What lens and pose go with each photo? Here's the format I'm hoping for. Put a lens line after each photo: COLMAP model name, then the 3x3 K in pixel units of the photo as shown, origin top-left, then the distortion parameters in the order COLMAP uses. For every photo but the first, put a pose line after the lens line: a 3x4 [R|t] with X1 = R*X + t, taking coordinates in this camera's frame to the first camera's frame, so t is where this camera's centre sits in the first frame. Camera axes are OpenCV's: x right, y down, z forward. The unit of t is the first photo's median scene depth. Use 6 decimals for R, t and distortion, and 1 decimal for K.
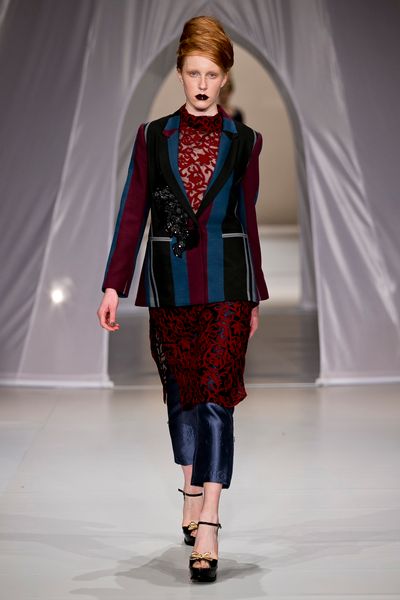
lens RADIAL K [[2324.7, 0, 197.5], [0, 2324.7, 299.8], [0, 0, 1]] dist [0.142821, 0.000000]
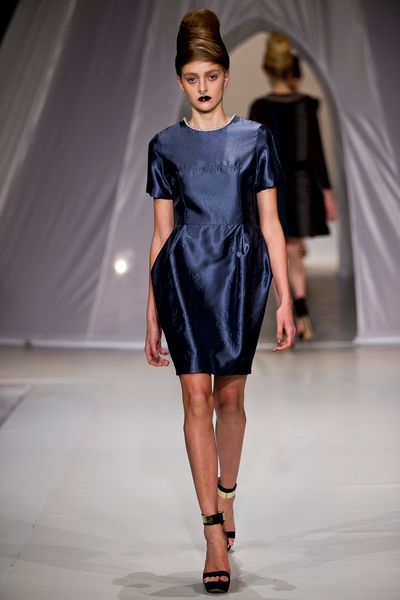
lens RADIAL K [[2324.7, 0, 198.4], [0, 2324.7, 298.0], [0, 0, 1]] dist [0.142821, 0.000000]
pose [[0.999746, -0.007875, -0.021138, 0.000104], [0.007650, 0.999913, -0.010703, 0.025794], [0.021220, 0.010539, 0.999719, -0.115479]]
